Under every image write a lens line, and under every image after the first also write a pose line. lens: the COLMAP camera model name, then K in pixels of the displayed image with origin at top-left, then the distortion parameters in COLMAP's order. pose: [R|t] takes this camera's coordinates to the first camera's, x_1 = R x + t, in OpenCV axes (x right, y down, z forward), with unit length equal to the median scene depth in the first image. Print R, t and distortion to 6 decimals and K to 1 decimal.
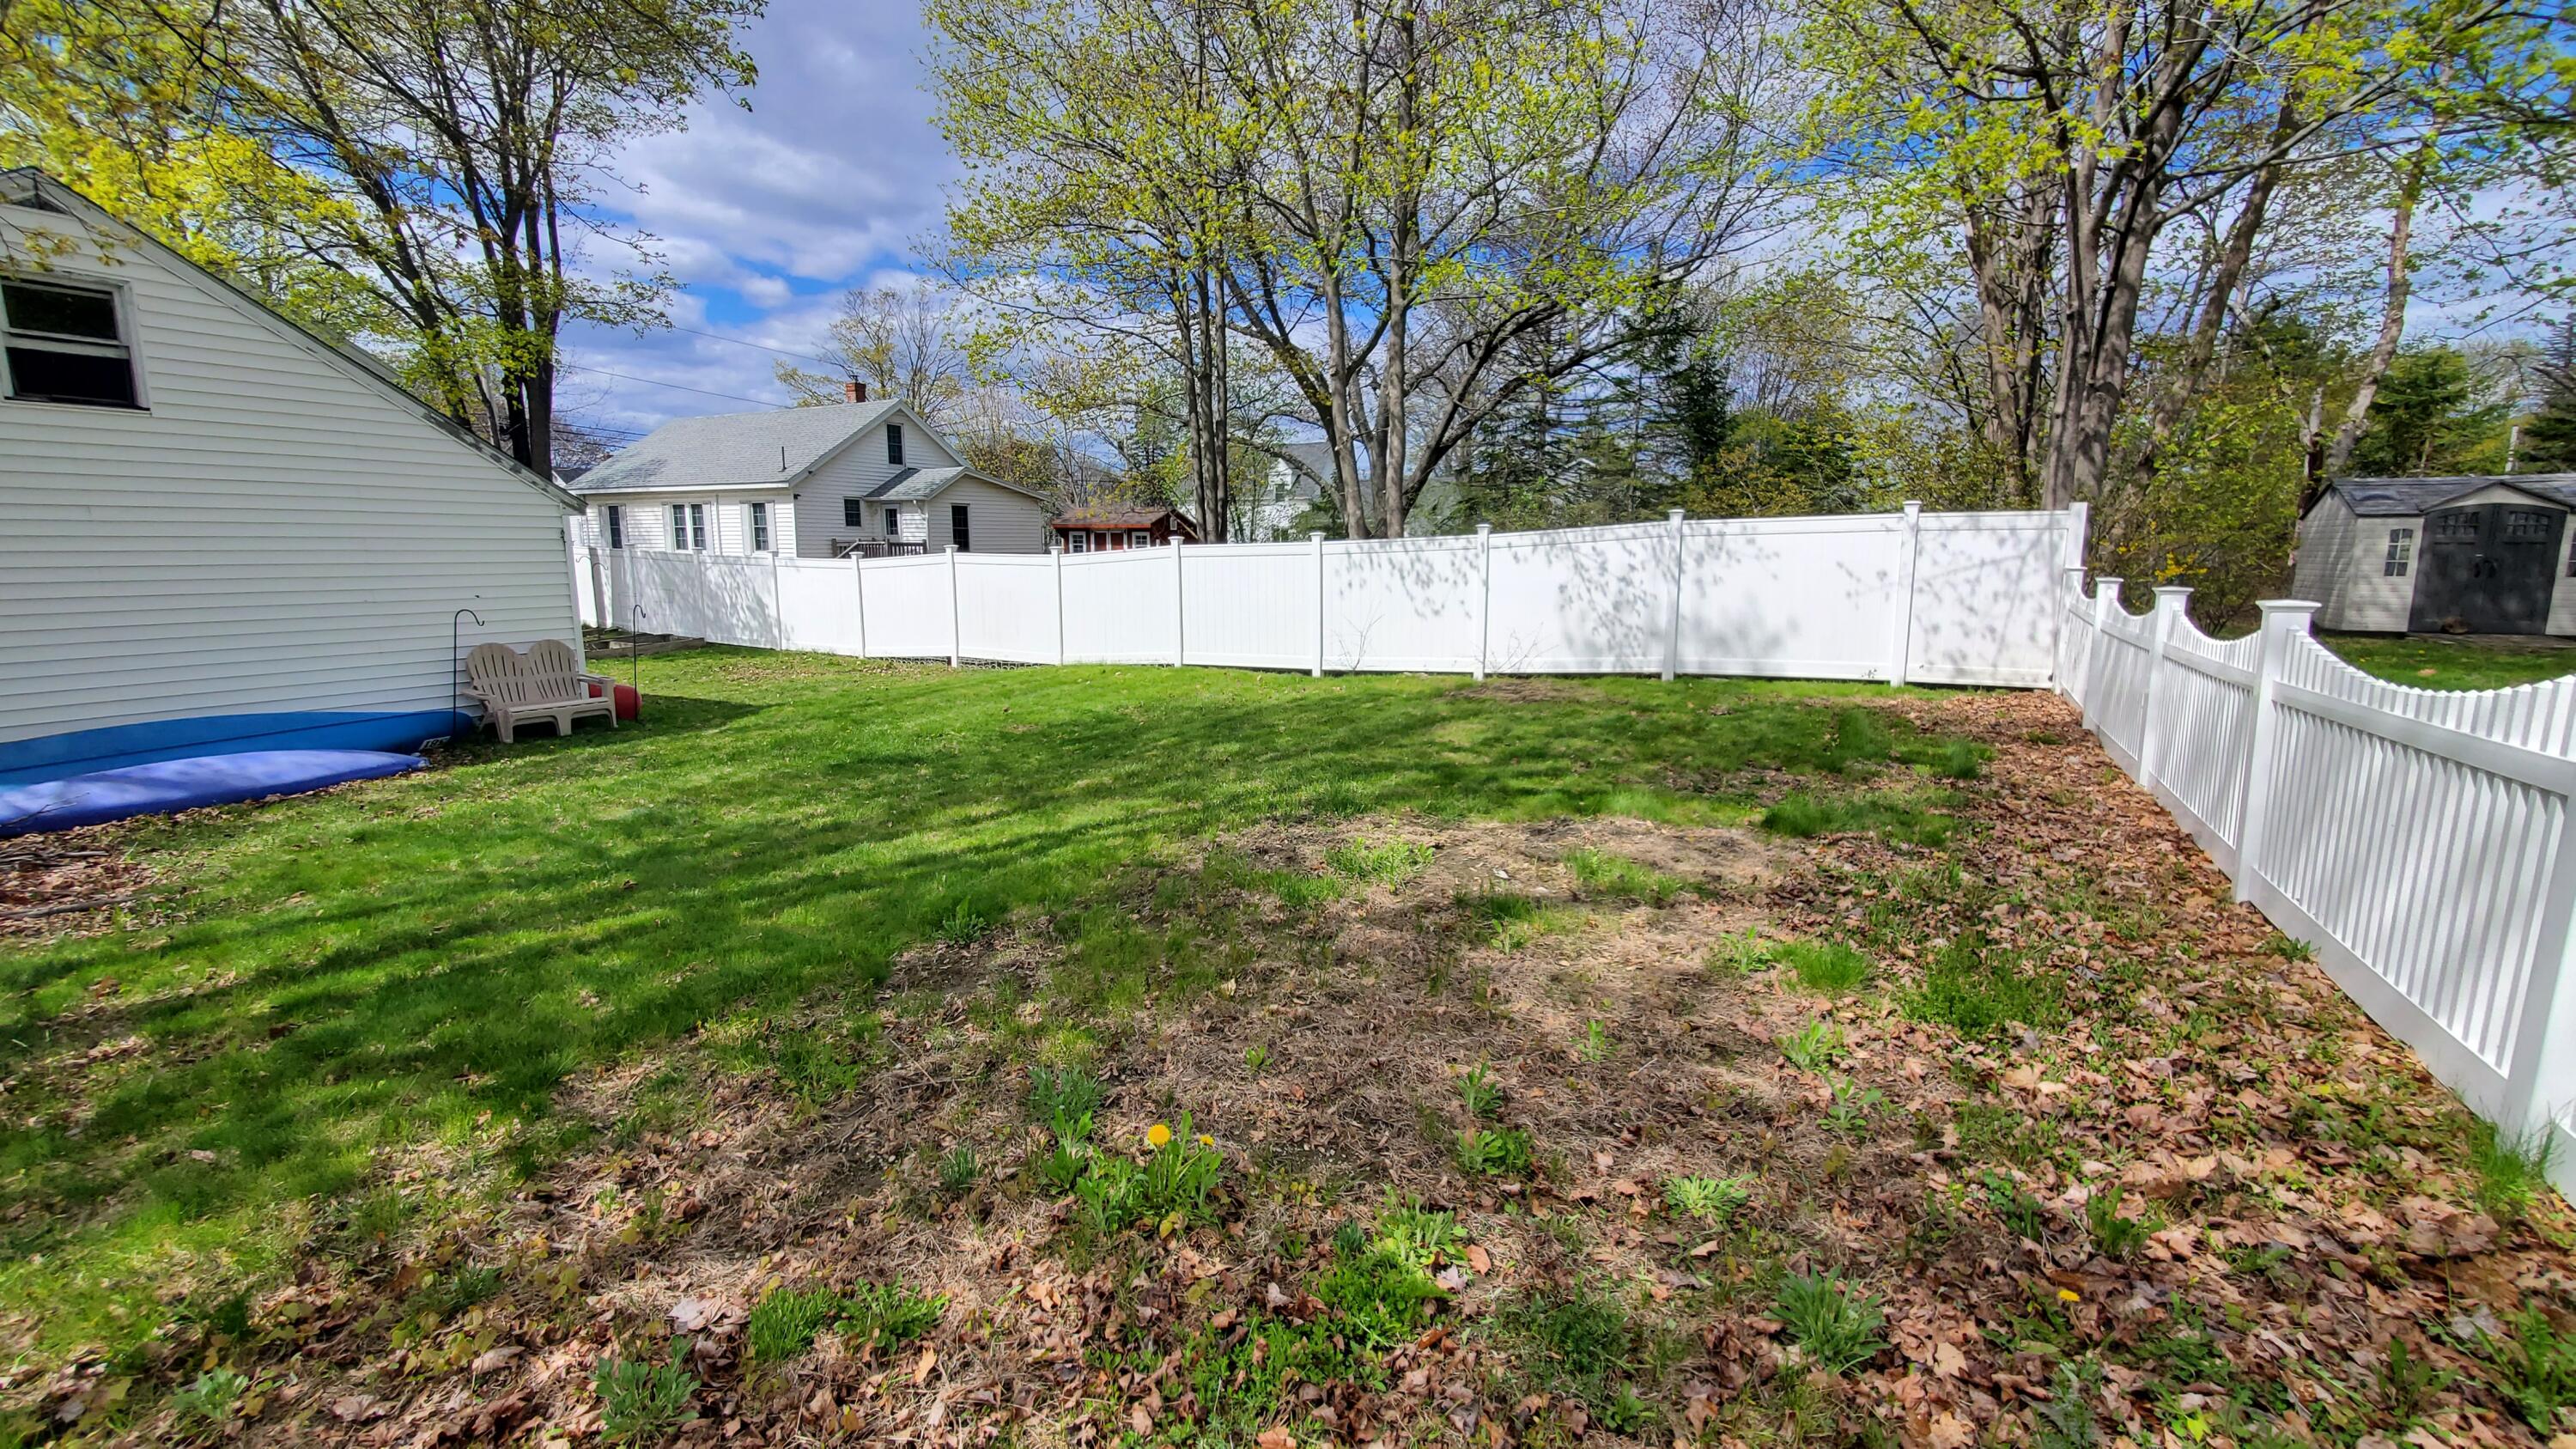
lens RADIAL K [[1027.7, 0, 1306.7], [0, 1027.7, 707.3], [0, 0, 1]] dist [0.000799, -0.002730]
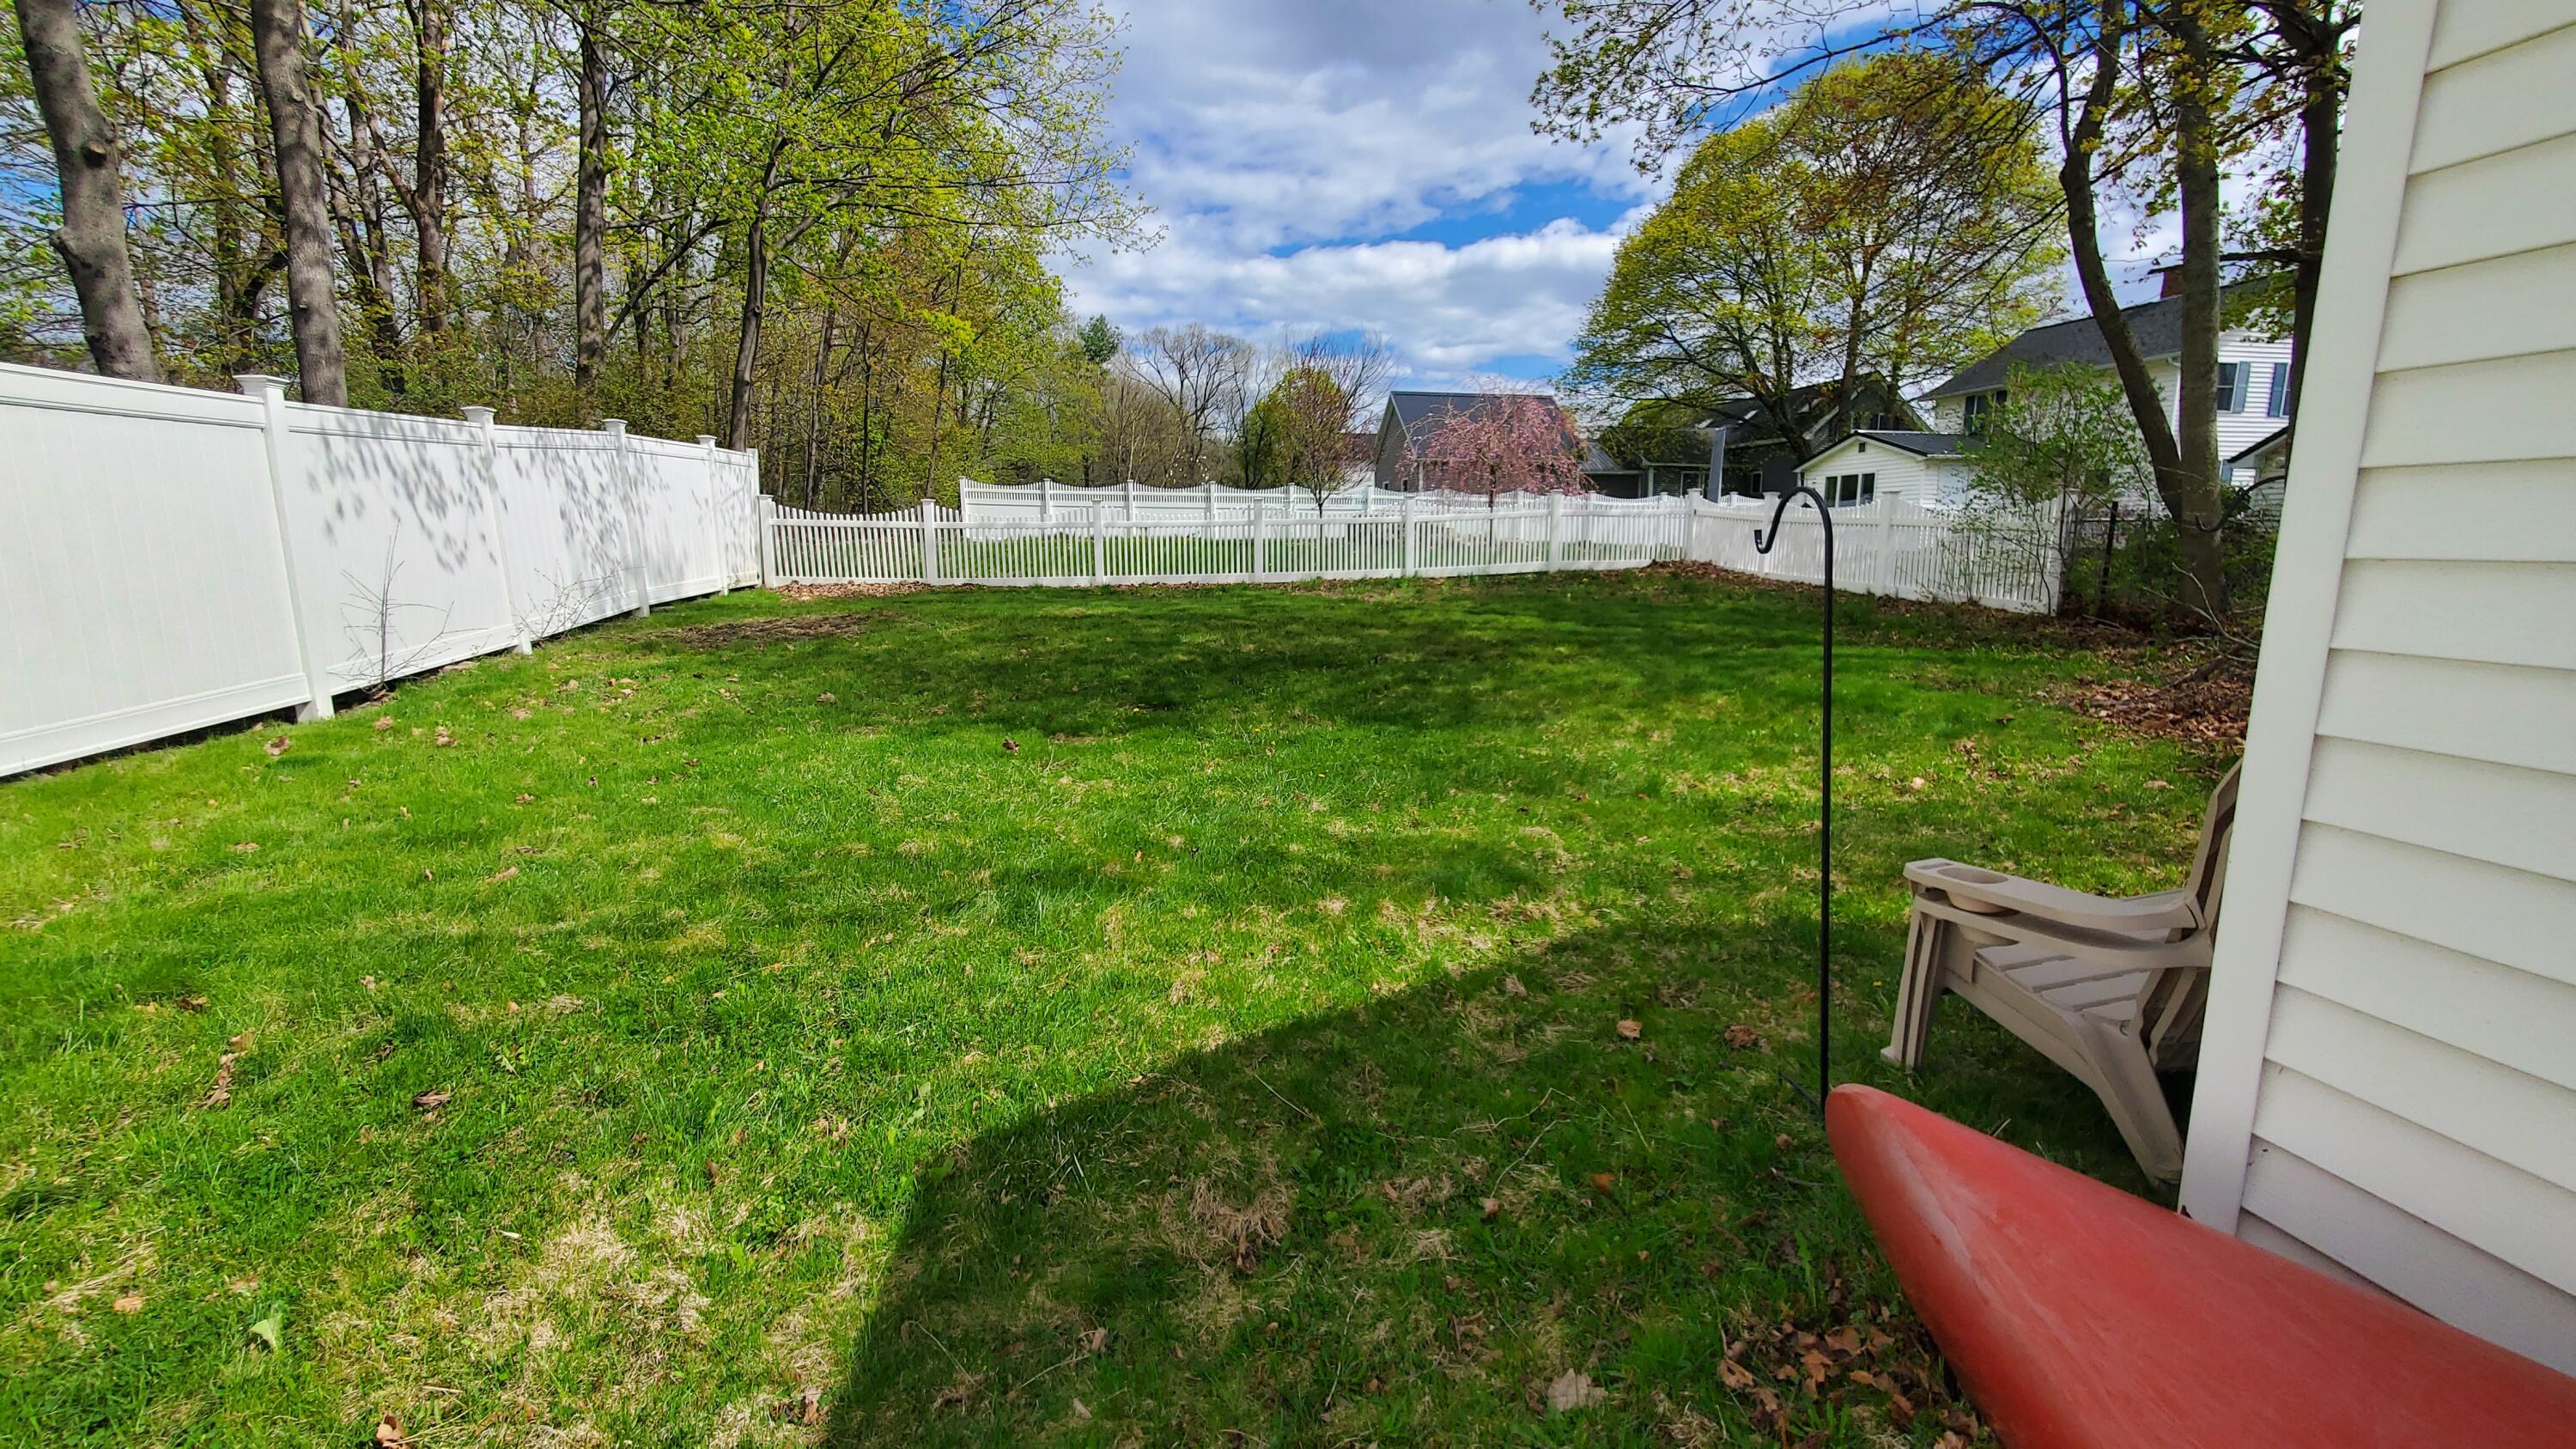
lens RADIAL K [[1027.7, 0, 1306.7], [0, 1027.7, 707.3], [0, 0, 1]] dist [0.000799, -0.002730]
pose [[-0.639511, -0.127041, 0.758212, -0.674945], [0.123182, 0.956576, 0.264176, -0.109810], [-0.758849, 0.262342, -0.596092, 1.067430]]
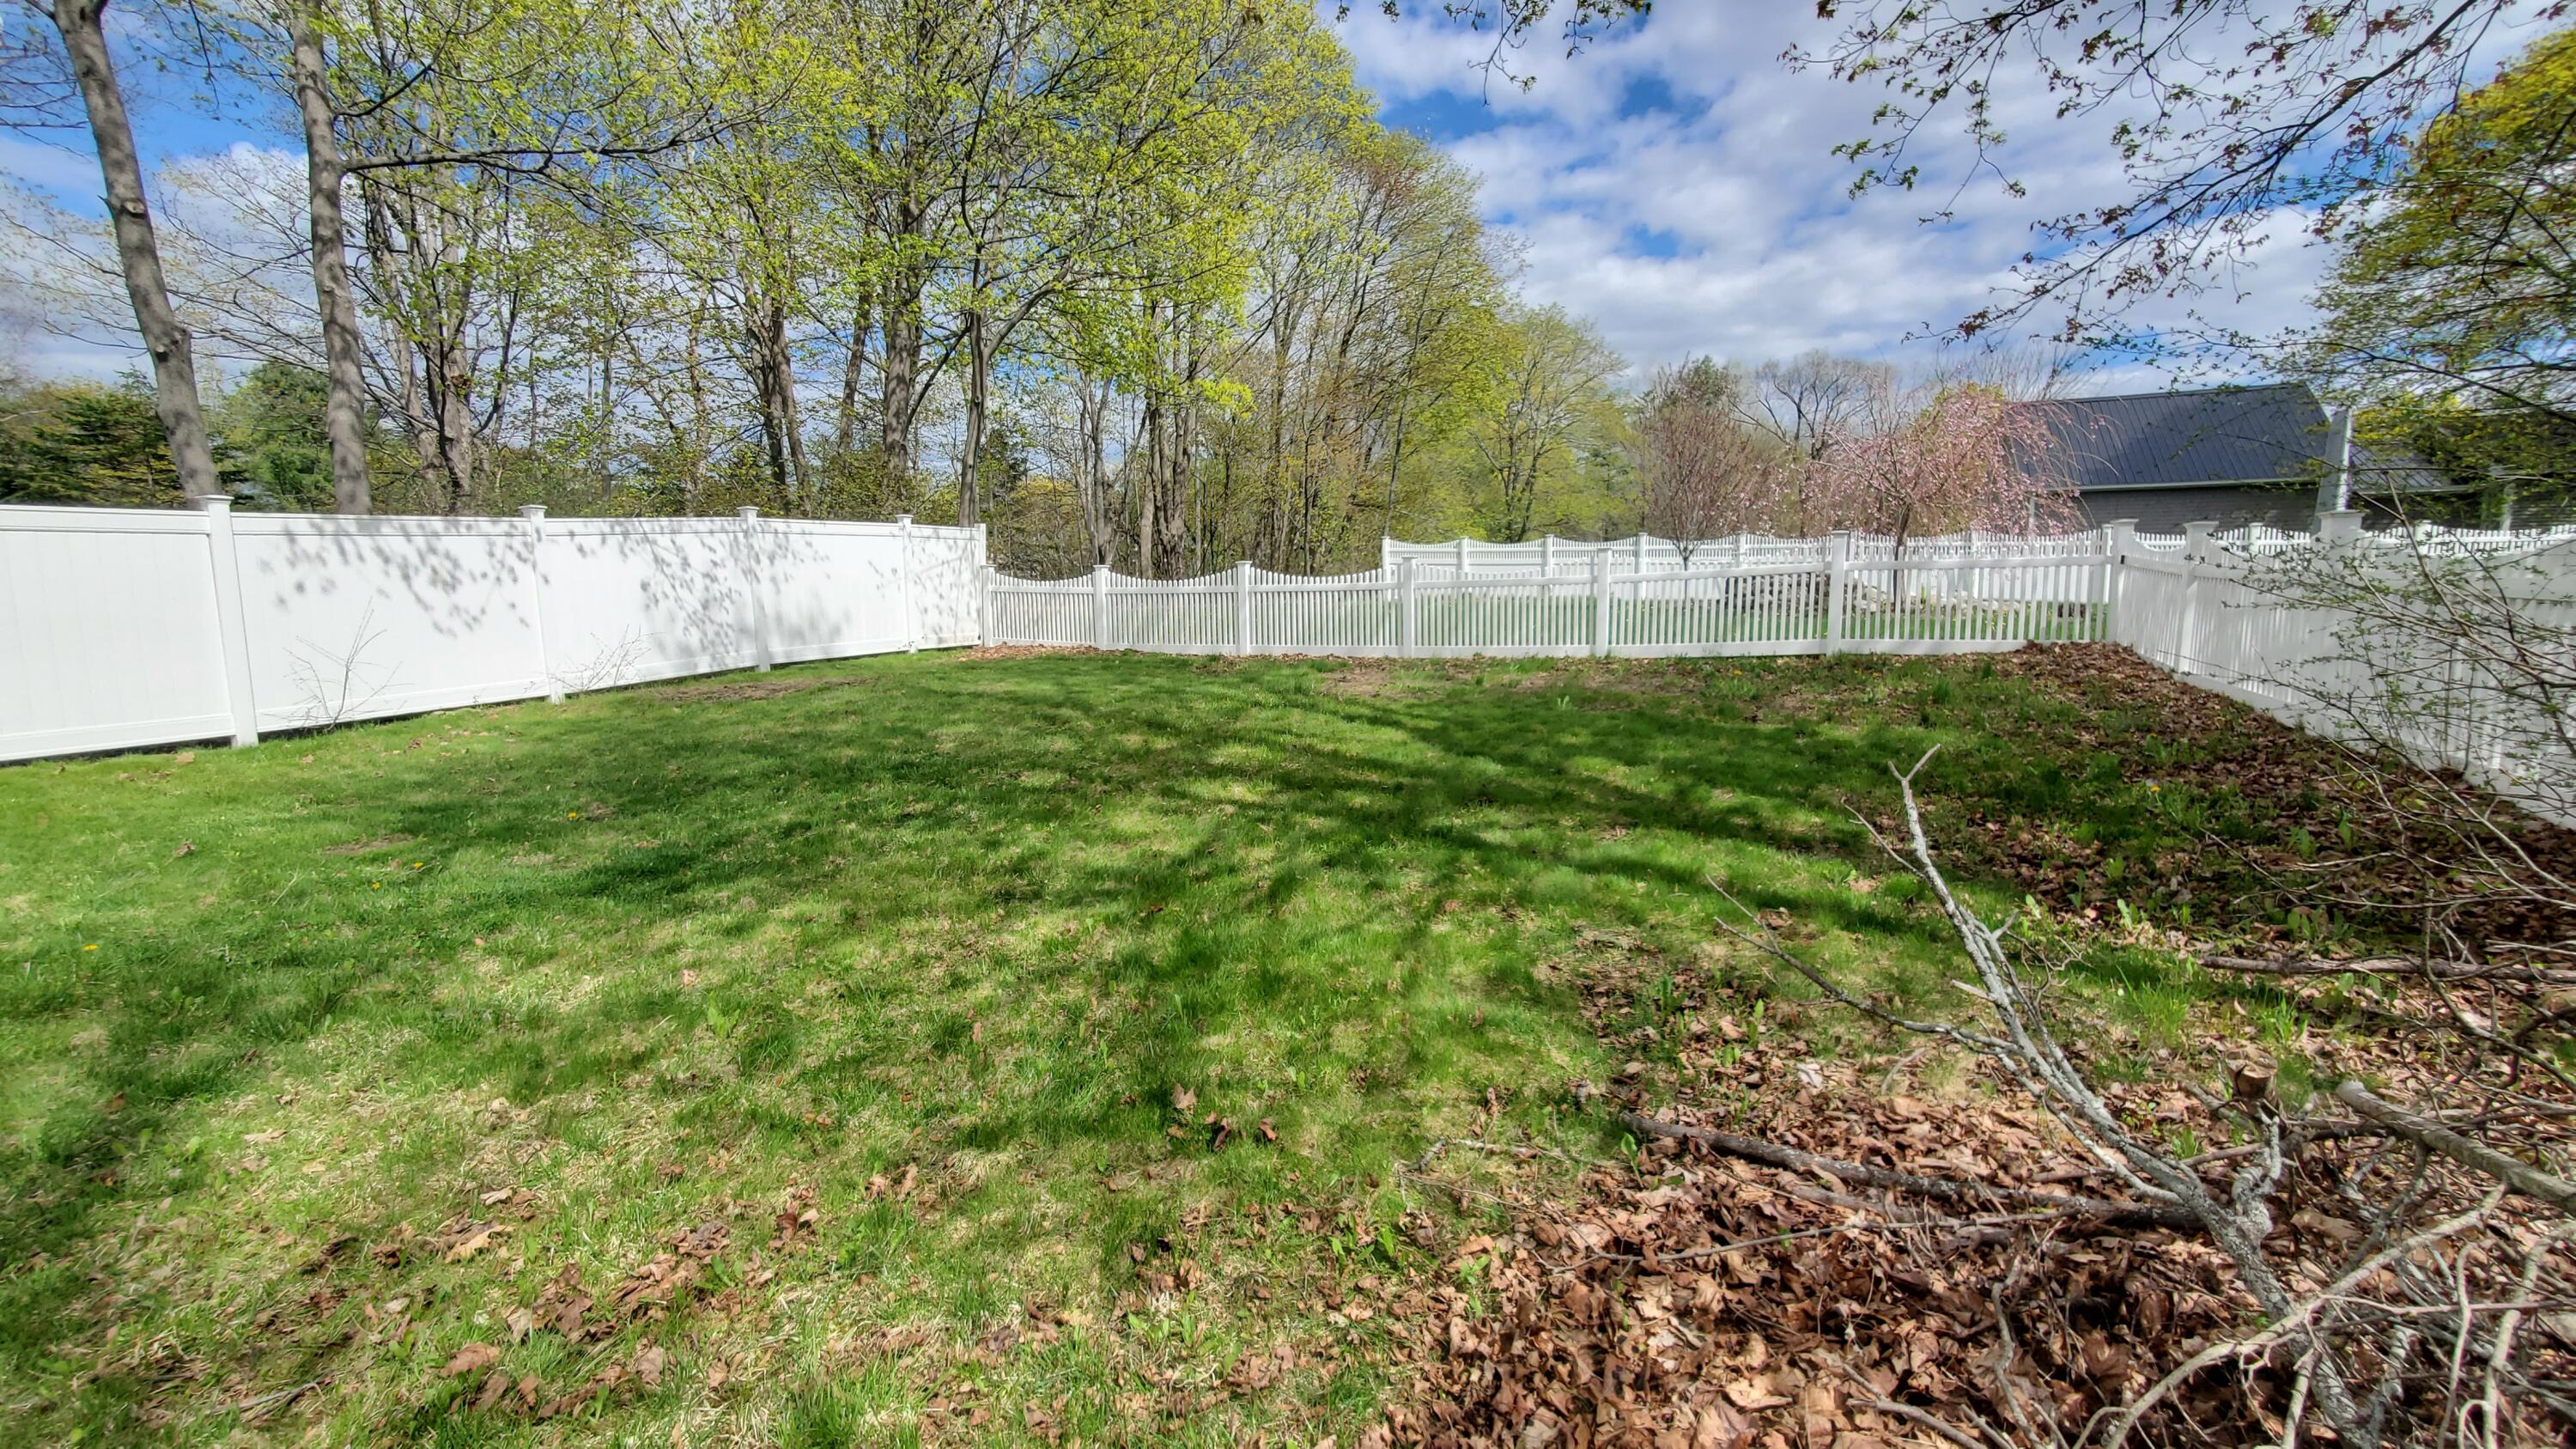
lens RADIAL K [[1027.7, 0, 1306.7], [0, 1027.7, 707.3], [0, 0, 1]] dist [0.000799, -0.002730]
pose [[-0.053634, -0.110527, 0.992425, -0.680286], [0.165320, 0.979157, 0.117984, -0.023466], [-0.984781, 0.170396, -0.034243, 0.492153]]
